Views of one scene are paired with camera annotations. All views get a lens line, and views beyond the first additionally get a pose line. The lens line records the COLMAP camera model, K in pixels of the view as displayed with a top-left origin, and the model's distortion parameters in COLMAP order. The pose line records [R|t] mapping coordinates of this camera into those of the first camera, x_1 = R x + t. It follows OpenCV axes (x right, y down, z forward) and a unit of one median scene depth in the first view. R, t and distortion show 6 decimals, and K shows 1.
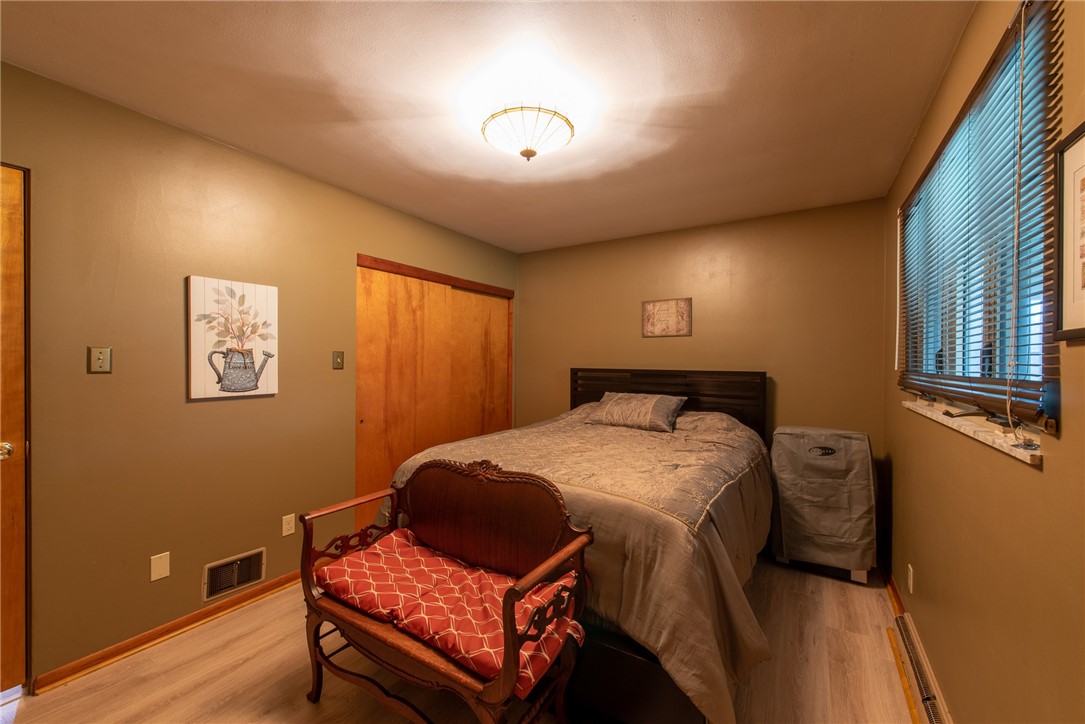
lens RADIAL K [[423.5, 0, 544.3], [0, 423.5, 363.9], [0, 0, 1]] dist [0.009753, -0.002060]
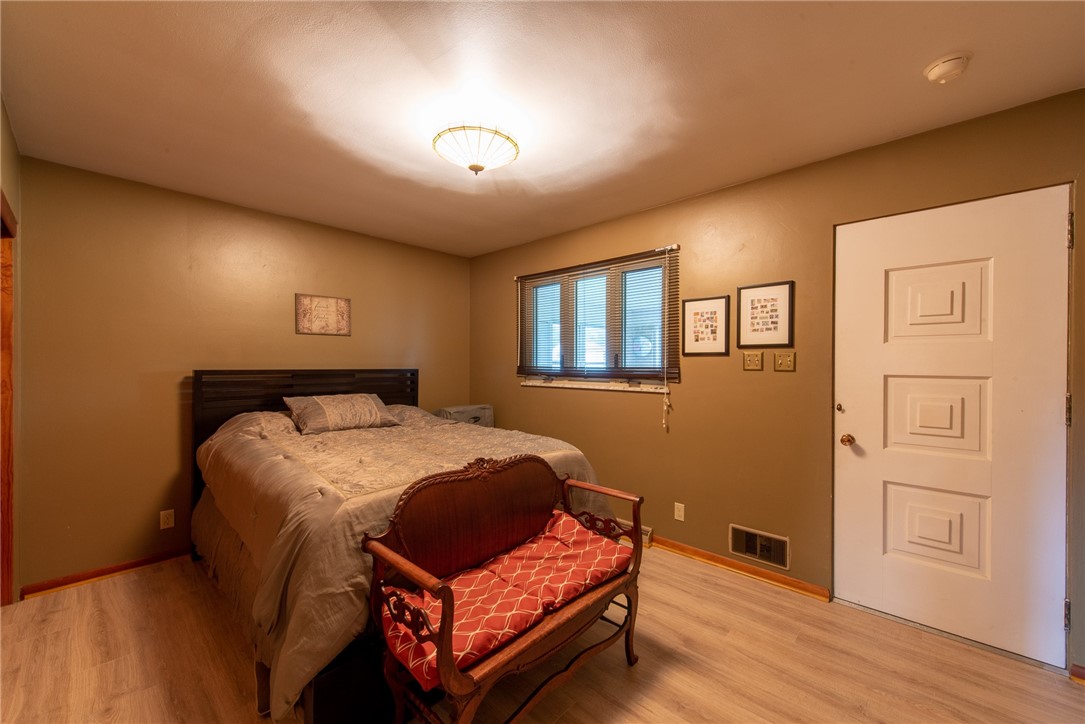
lens RADIAL K [[423.5, 0, 540.1], [0, 423.5, 365.0], [0, 0, 1]] dist [0.009753, -0.002060]
pose [[0.206265, -0.010536, 0.978439, -0.894845], [0.003974, 0.999943, 0.009929, -0.005778], [-0.978488, 0.001840, 0.206295, 0.523464]]
